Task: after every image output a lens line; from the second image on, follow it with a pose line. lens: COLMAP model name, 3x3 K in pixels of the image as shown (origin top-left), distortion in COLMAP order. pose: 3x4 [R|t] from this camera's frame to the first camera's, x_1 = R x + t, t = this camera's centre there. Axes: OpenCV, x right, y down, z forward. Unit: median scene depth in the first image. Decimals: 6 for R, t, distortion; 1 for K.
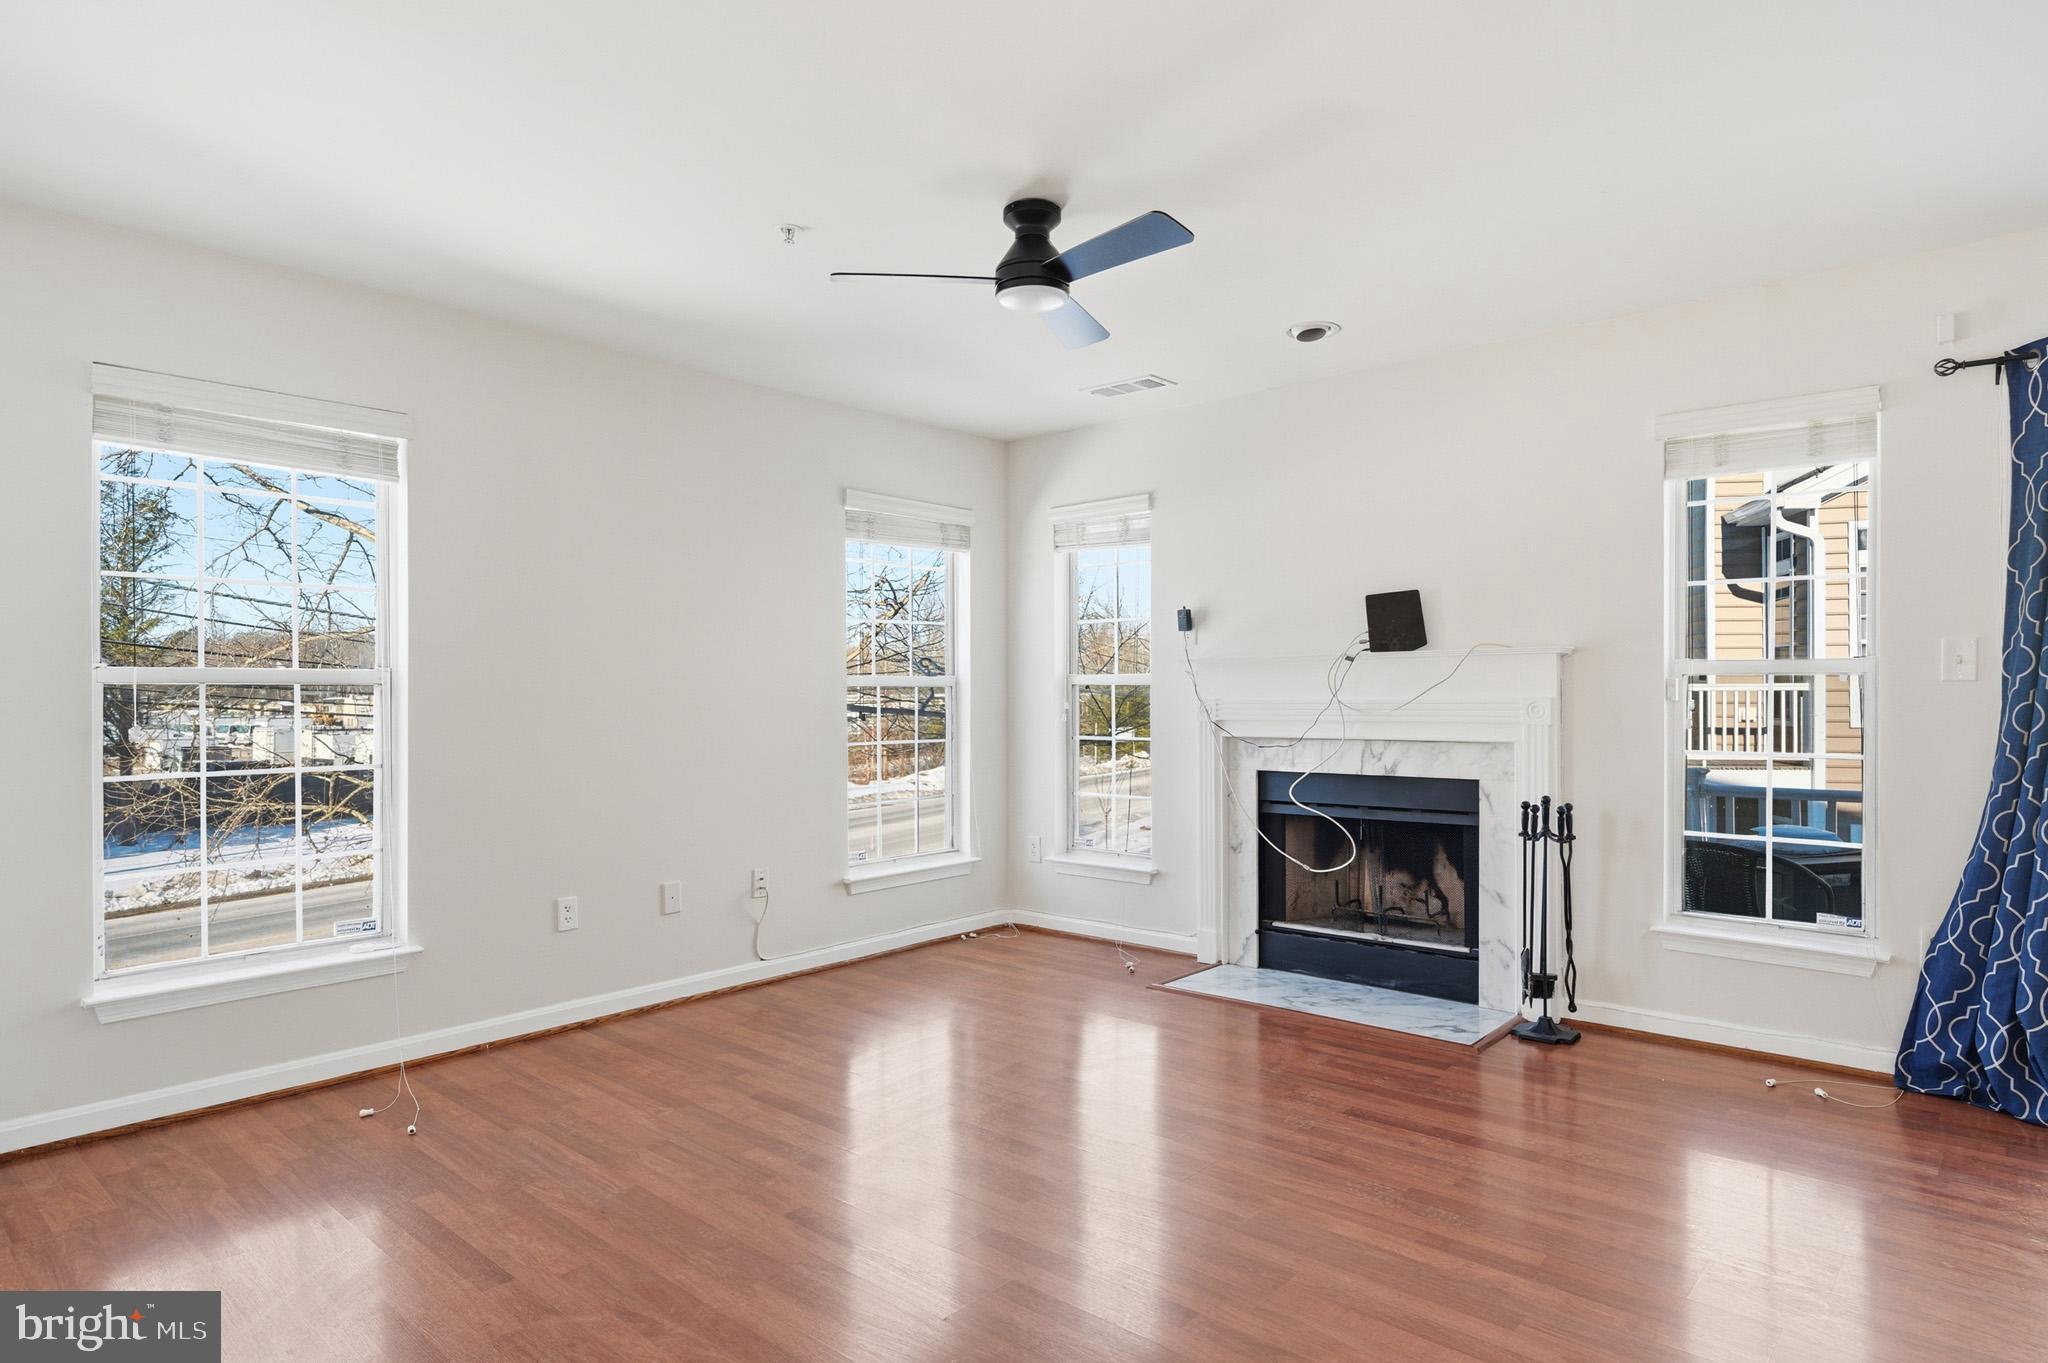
lens RADIAL K [[1138.4, 0, 1043.2], [0, 1138.4, 697.4], [0, 0, 1]] dist [-0.003889, -0.000161]
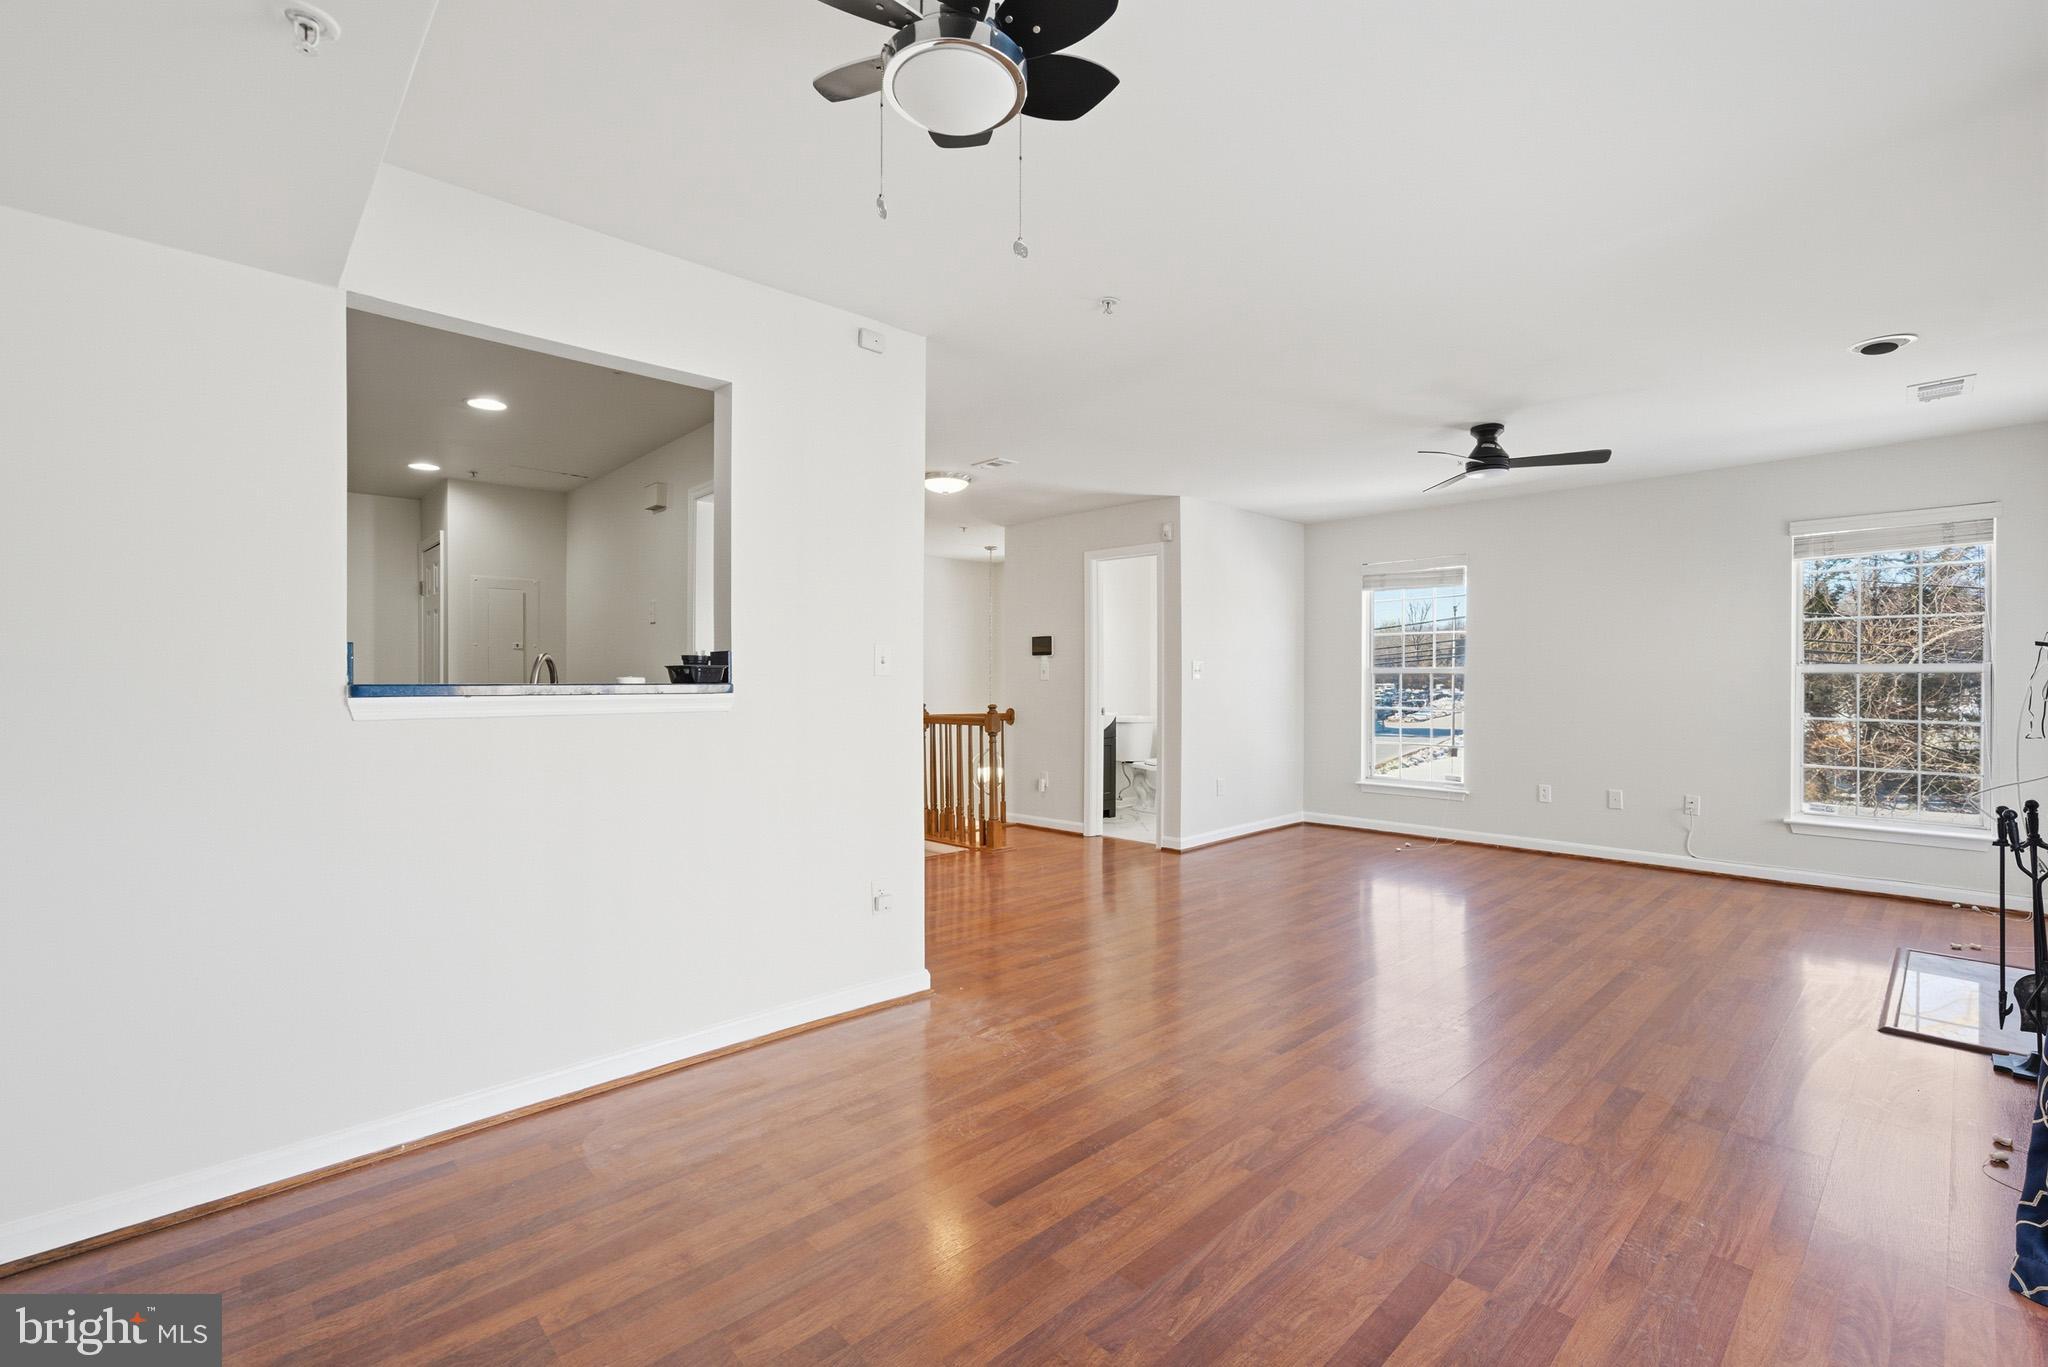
lens RADIAL K [[885.1, 0, 1024.0], [0, 885.1, 683.5], [0, 0, 1]] dist [0.003588, 0.000500]
pose [[-0.107049, 0.009810, -0.994205, 1.065649], [-0.001507, 0.999949, 0.010029, -0.008279], [0.994253, 0.002571, -0.107029, 0.263392]]
